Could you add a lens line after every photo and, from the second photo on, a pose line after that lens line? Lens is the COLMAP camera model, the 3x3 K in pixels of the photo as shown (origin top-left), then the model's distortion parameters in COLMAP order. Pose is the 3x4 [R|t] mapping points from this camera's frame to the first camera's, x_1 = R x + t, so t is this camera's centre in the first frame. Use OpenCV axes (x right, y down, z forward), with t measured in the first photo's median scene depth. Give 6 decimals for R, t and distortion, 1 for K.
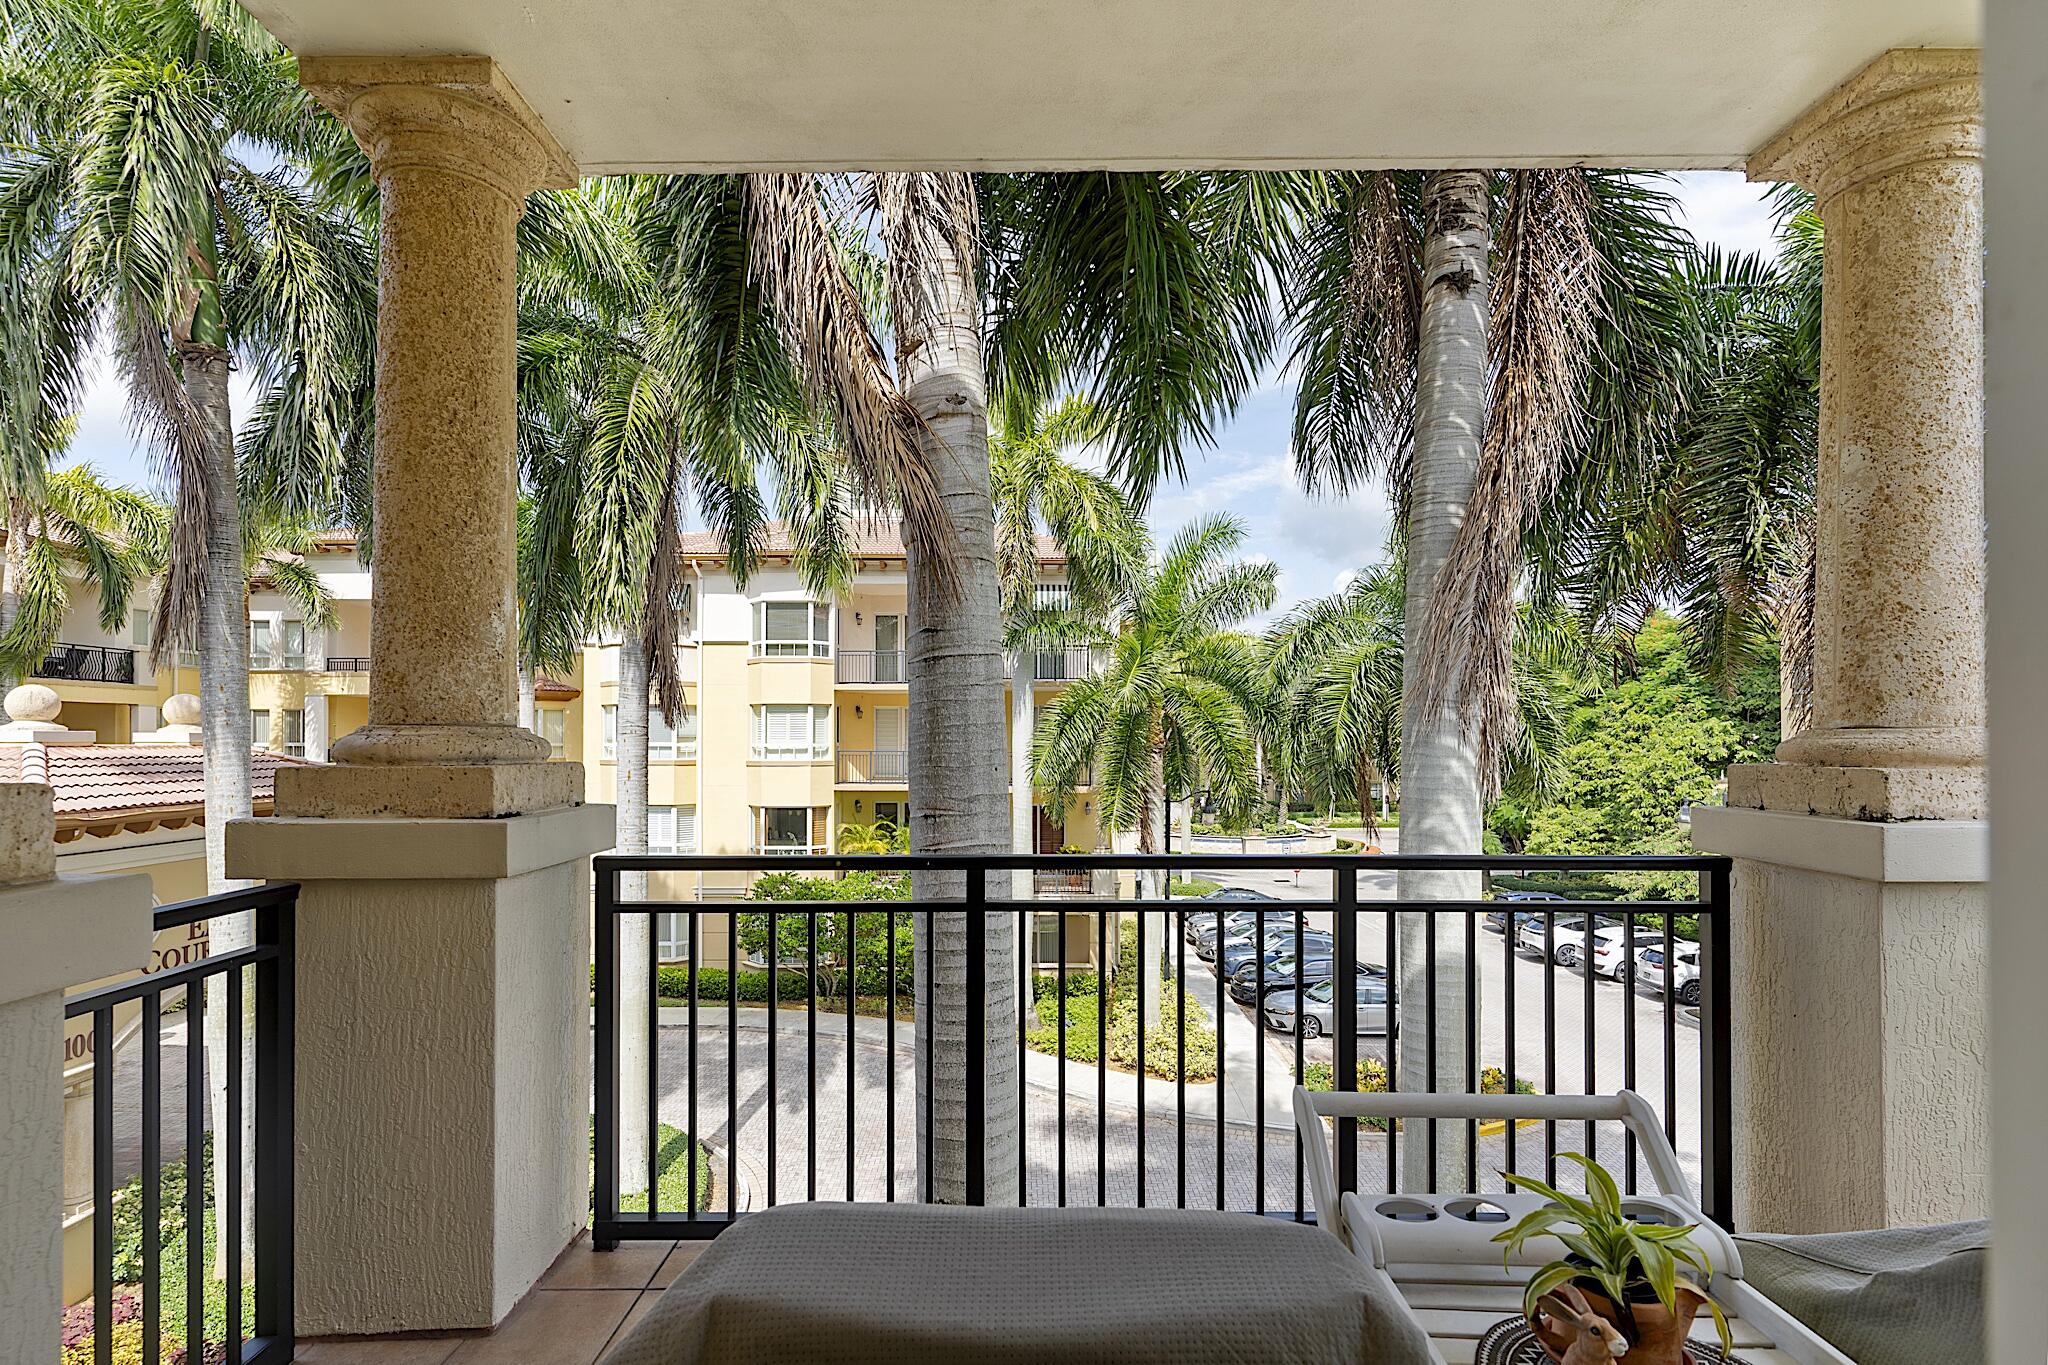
lens RADIAL K [[1003.2, 0, 1023.1], [0, 1003.2, 828.2], [0, 0, 1]] dist [-0.000072, 0.000062]
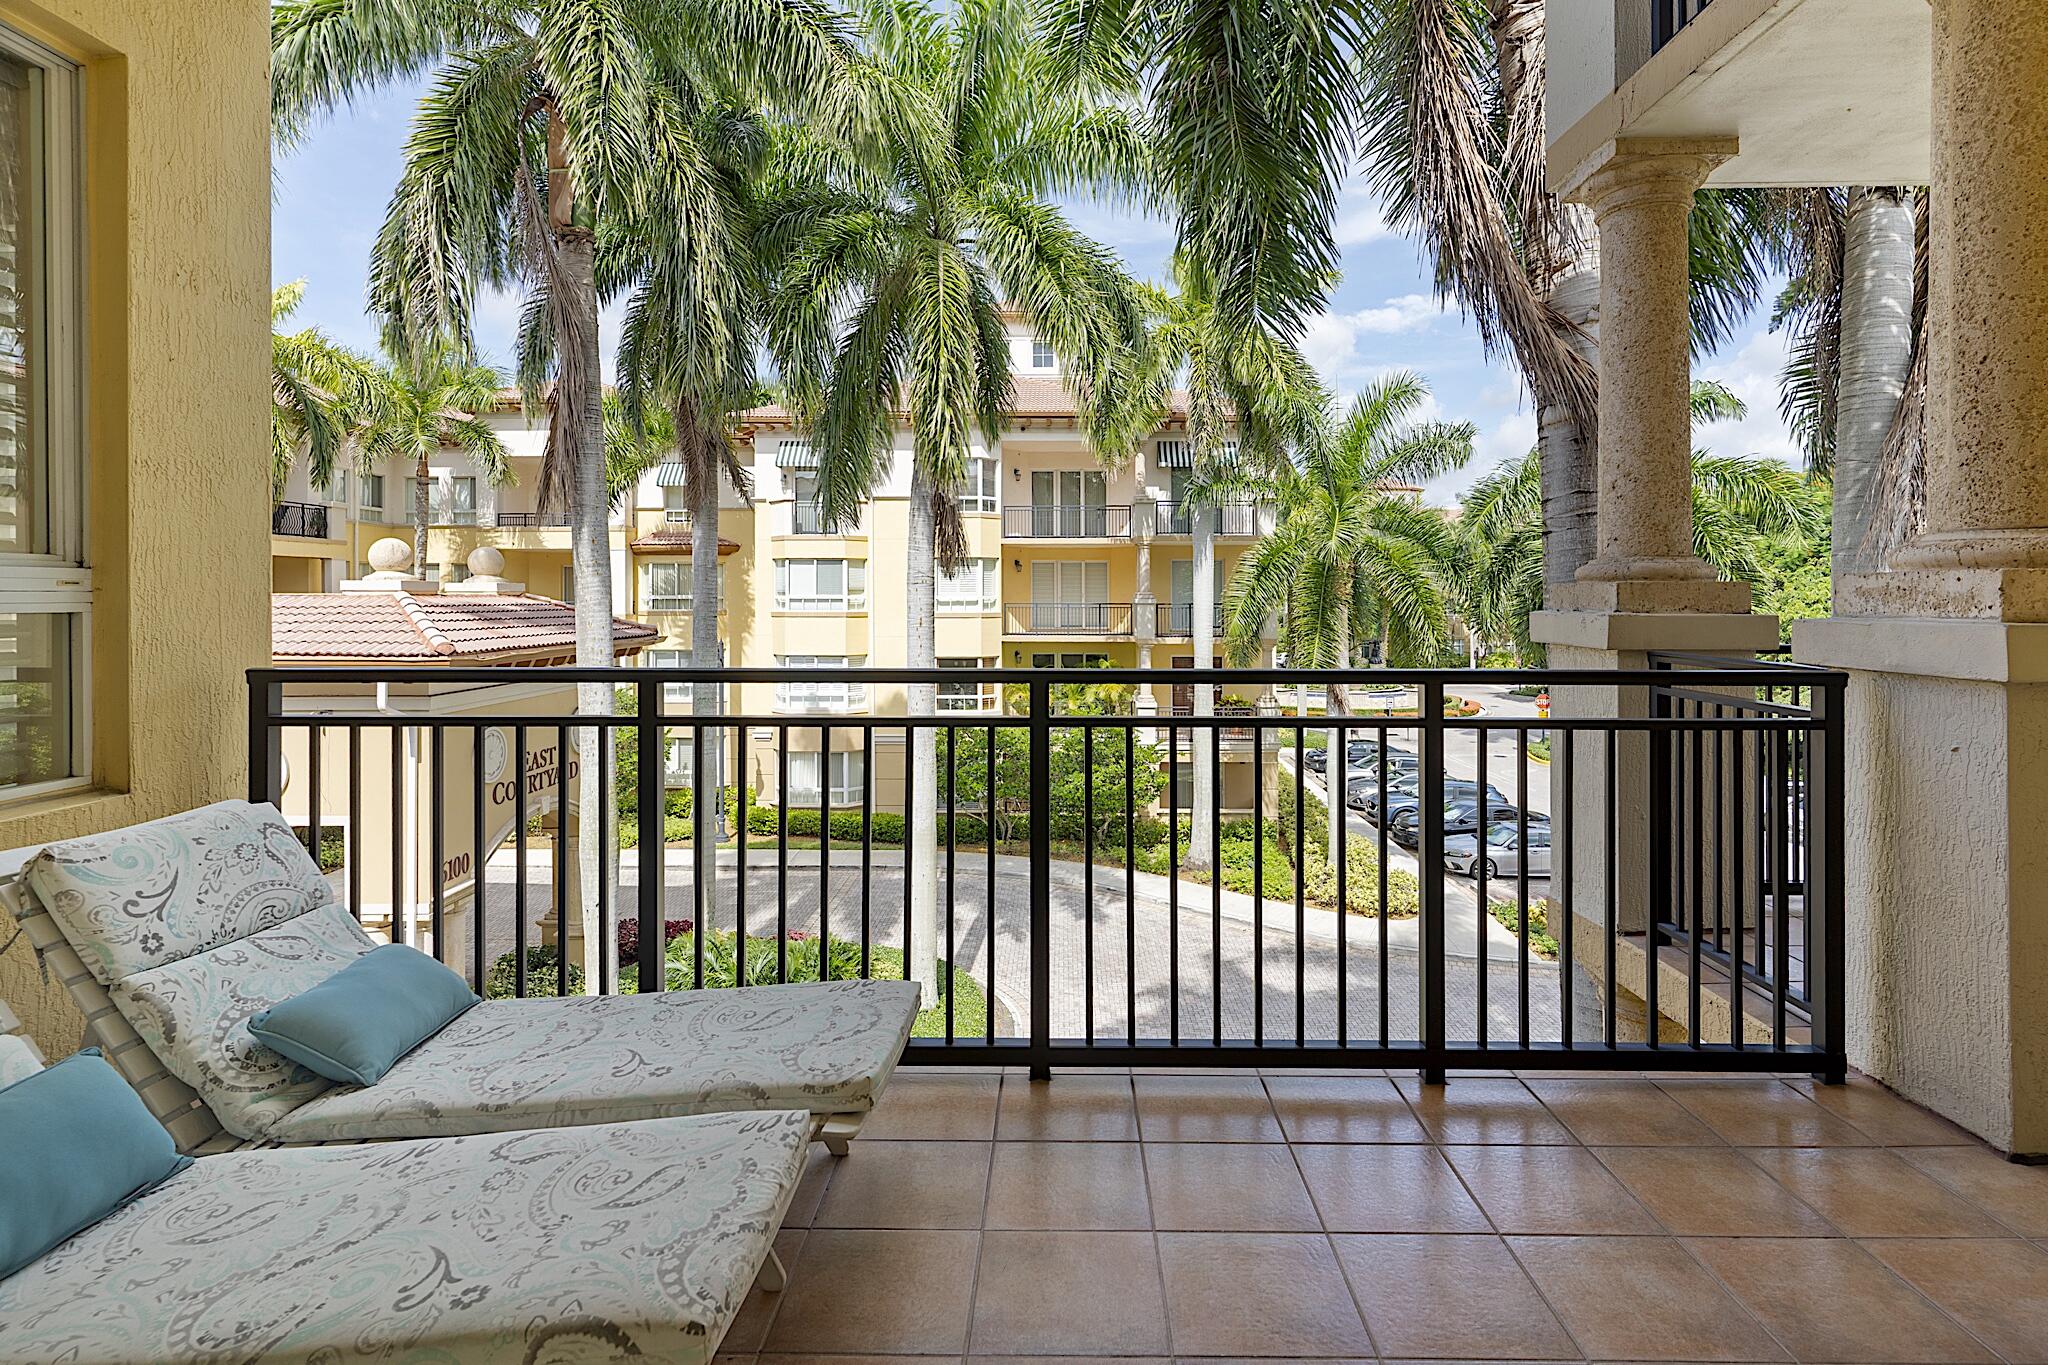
lens RADIAL K [[1019.1, 0, 1060.9], [0, 1019.1, 686.2], [0, 0, 1]] dist [-0.001322, 0.000106]
pose [[0.999945, 0.000970, -0.010408, -0.130186], [-0.000963, 0.999999, 0.000623, 0.008570], [0.010409, -0.000612, 0.999946, -0.051797]]
